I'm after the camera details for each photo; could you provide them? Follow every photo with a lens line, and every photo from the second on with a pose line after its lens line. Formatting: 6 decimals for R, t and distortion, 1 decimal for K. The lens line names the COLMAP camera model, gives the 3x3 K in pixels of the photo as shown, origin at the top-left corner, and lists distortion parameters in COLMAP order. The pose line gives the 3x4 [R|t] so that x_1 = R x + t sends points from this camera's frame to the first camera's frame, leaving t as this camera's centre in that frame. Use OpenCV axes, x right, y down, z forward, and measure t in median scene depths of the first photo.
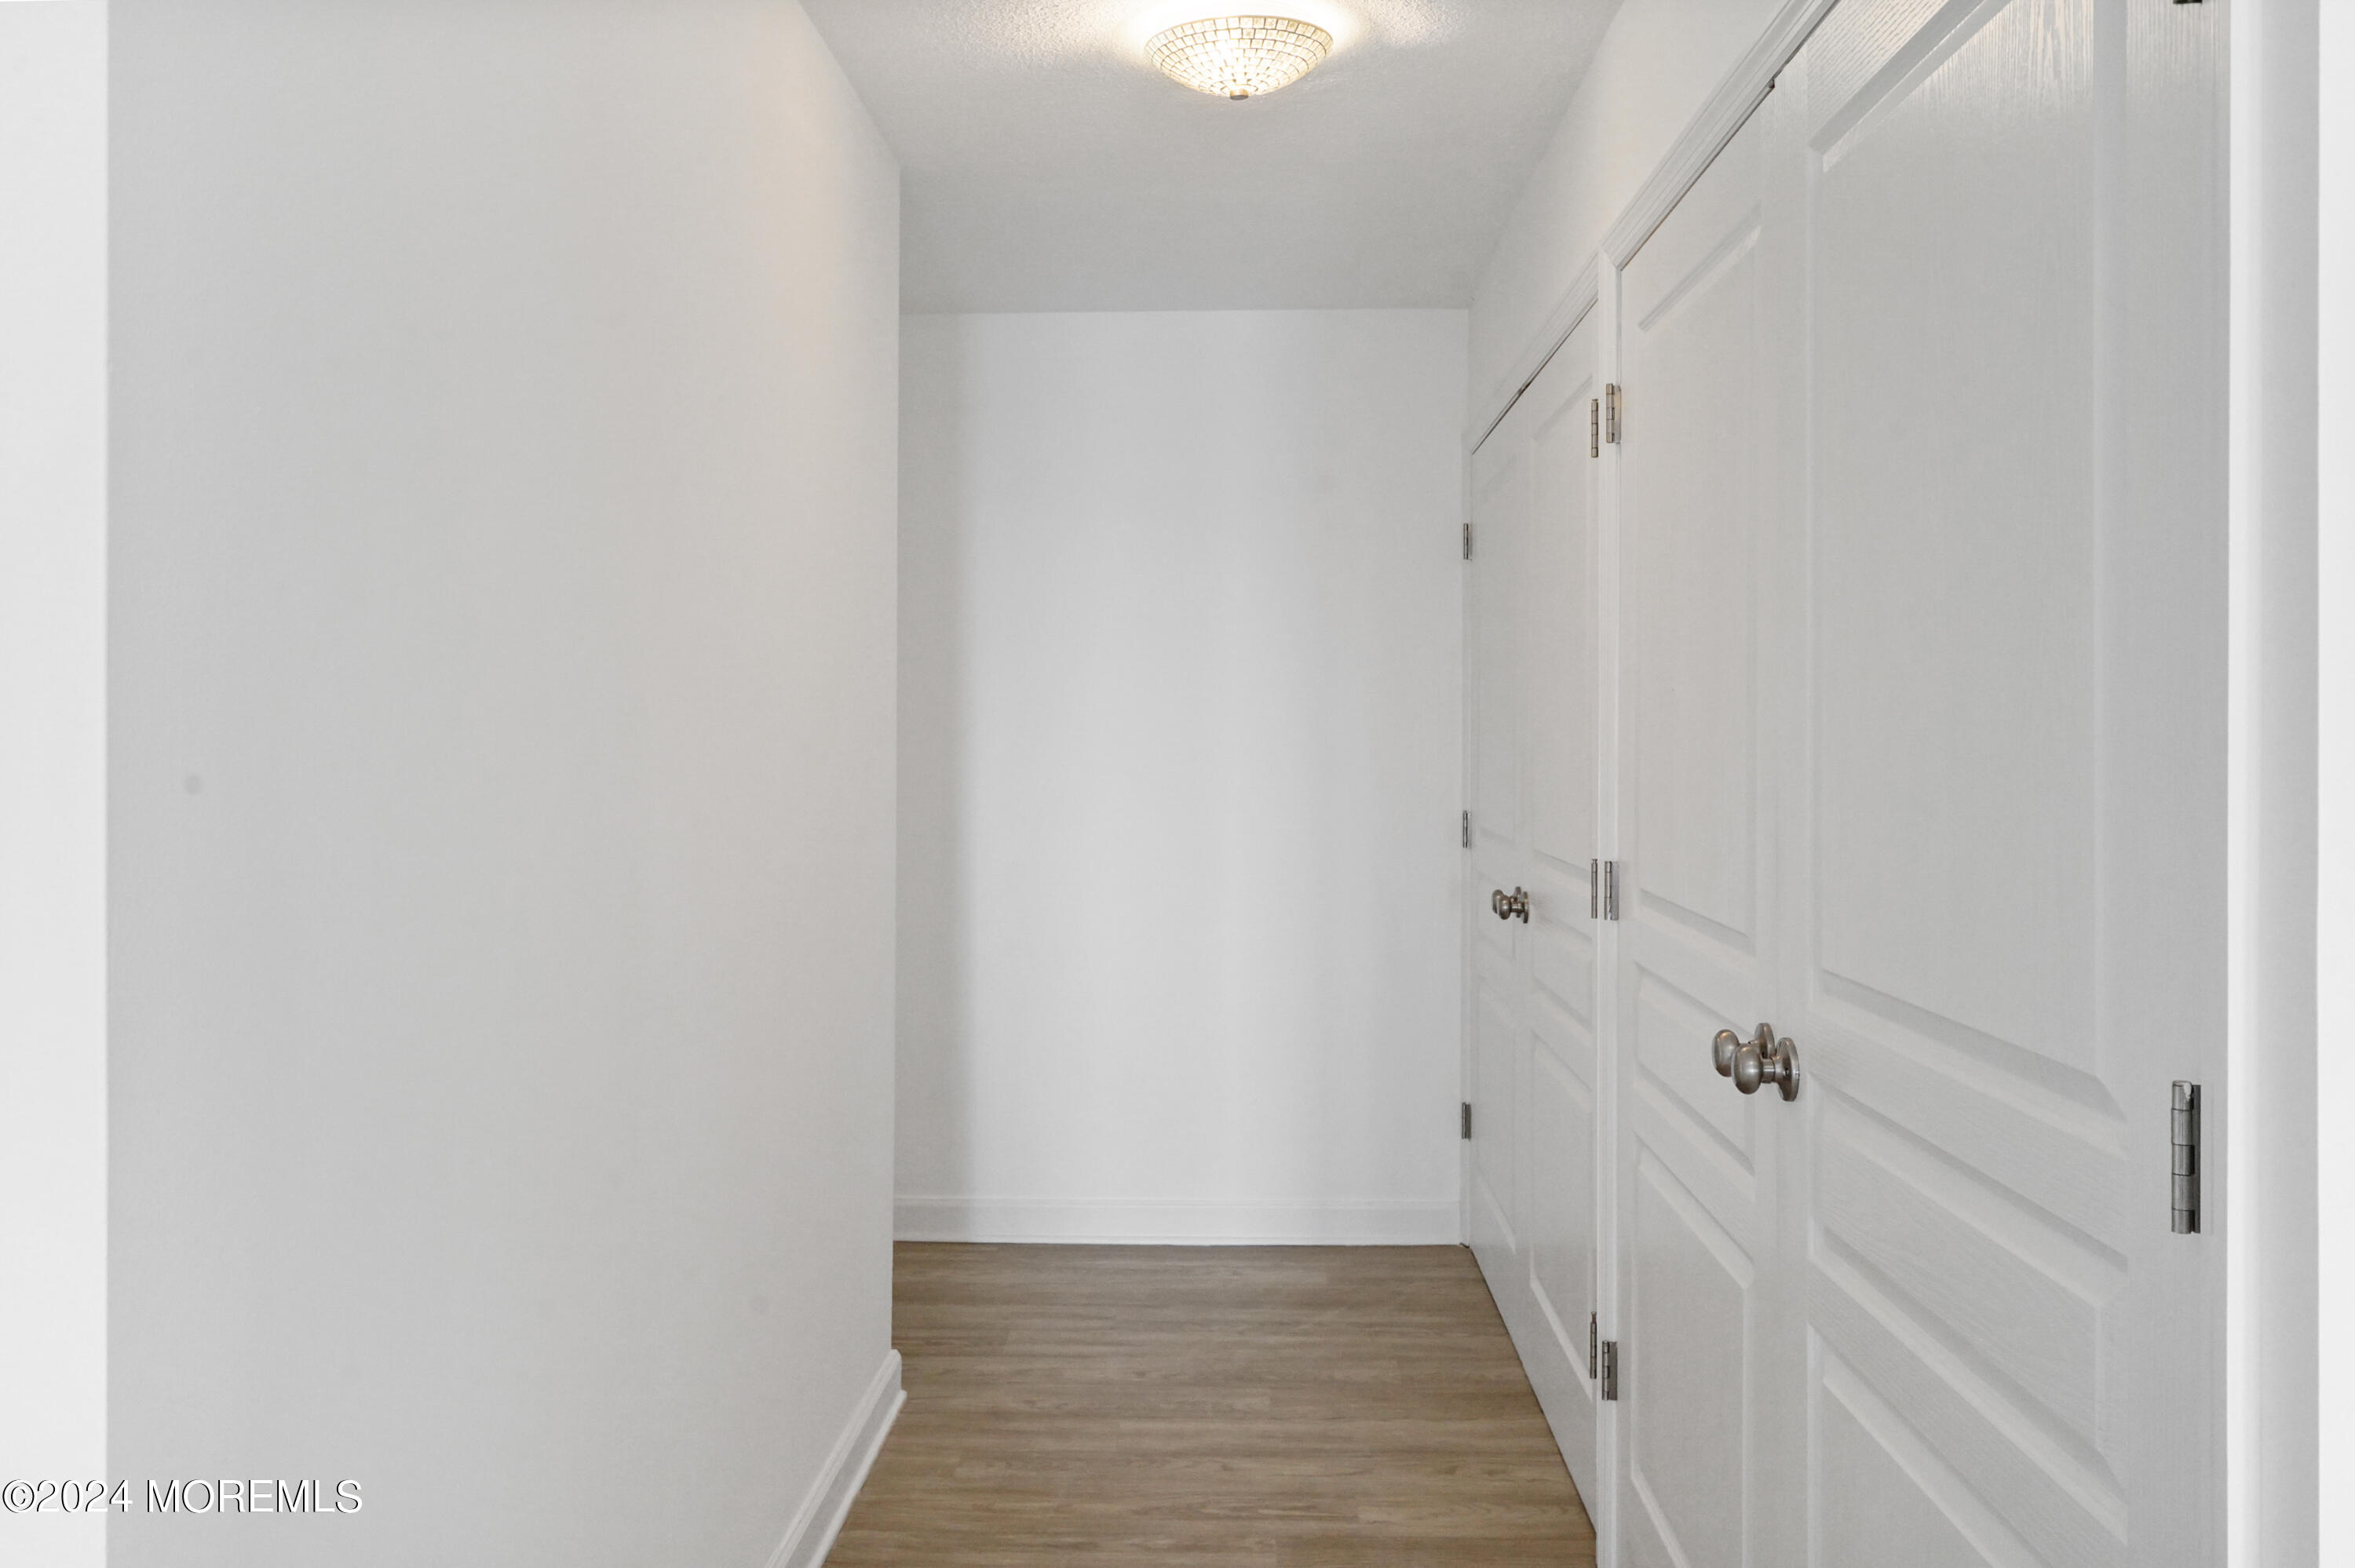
lens RADIAL K [[1919.2, 0, 1173.5], [0, 1919.2, 738.2], [0, 0, 1]] dist [-0.004940, 0.001471]
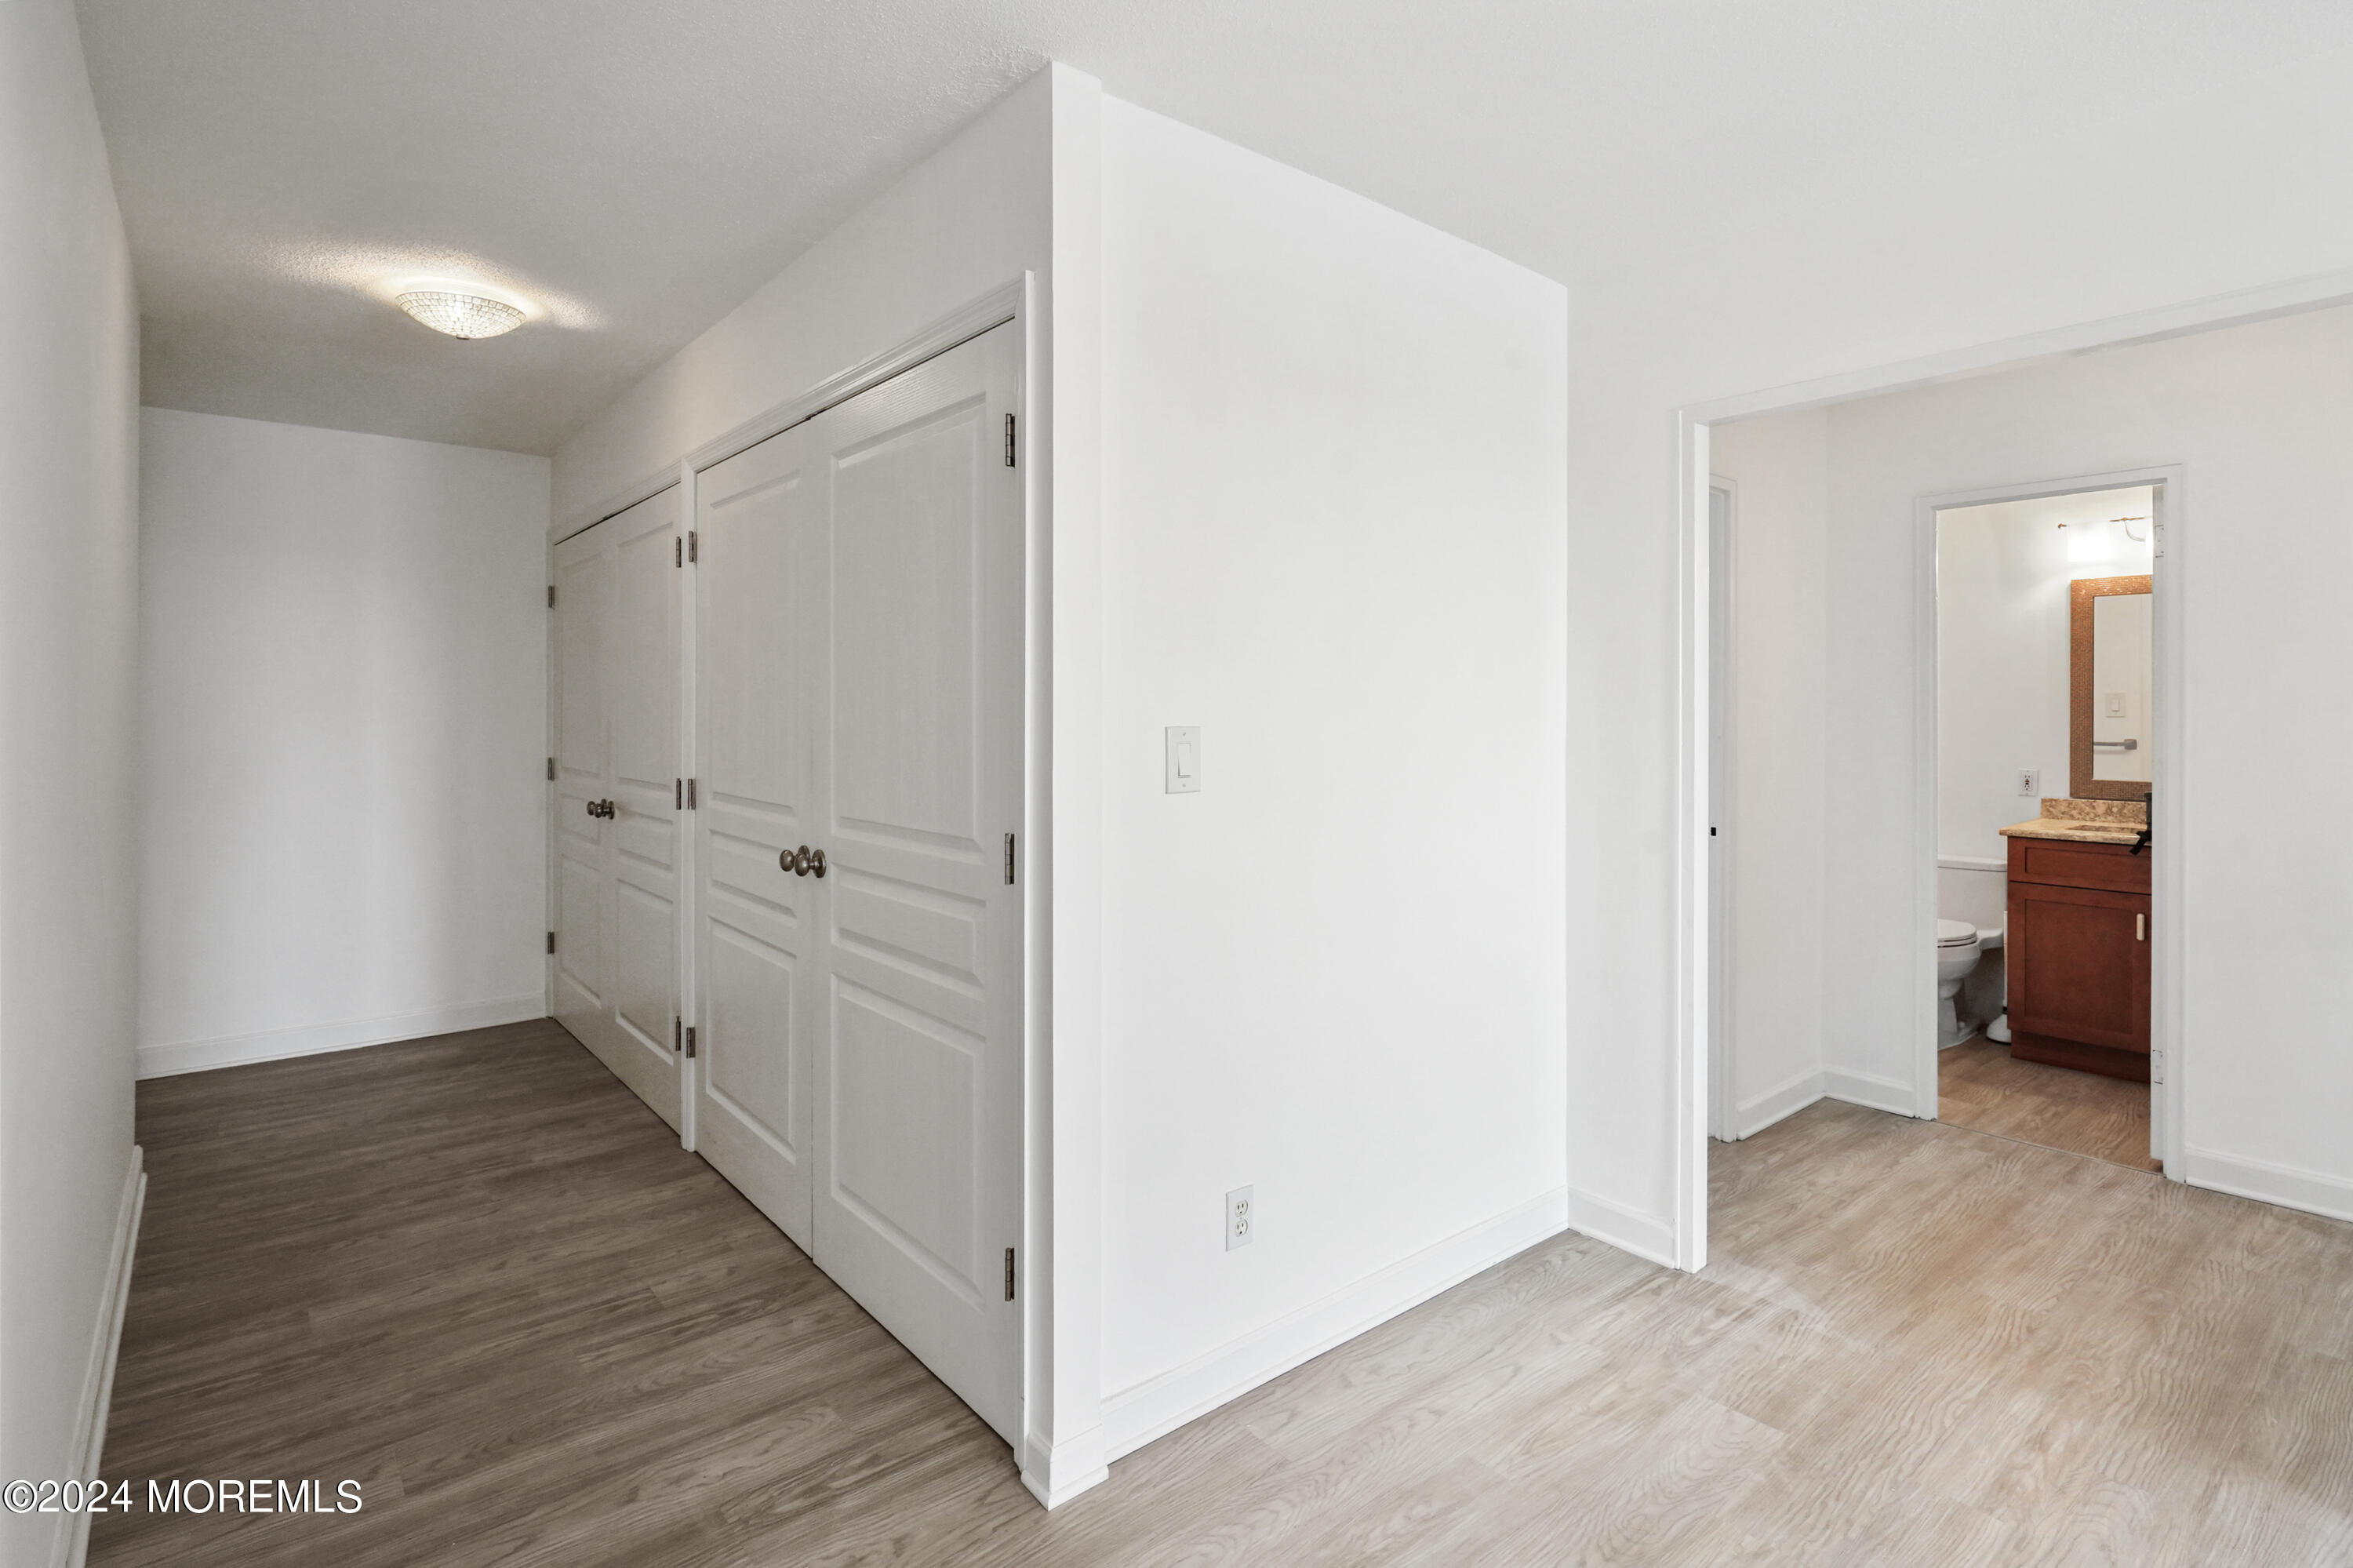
lens RADIAL K [[1171.4, 0, 1183.9], [0, 1171.4, 737.8], [0, 0, 1]] dist [-0.000704, 0.001468]
pose [[0.746068, -0.013258, 0.665738, -0.155457], [-0.001501, 0.999766, 0.021591, -0.002809], [-0.665868, -0.017107, 0.745873, -0.174347]]
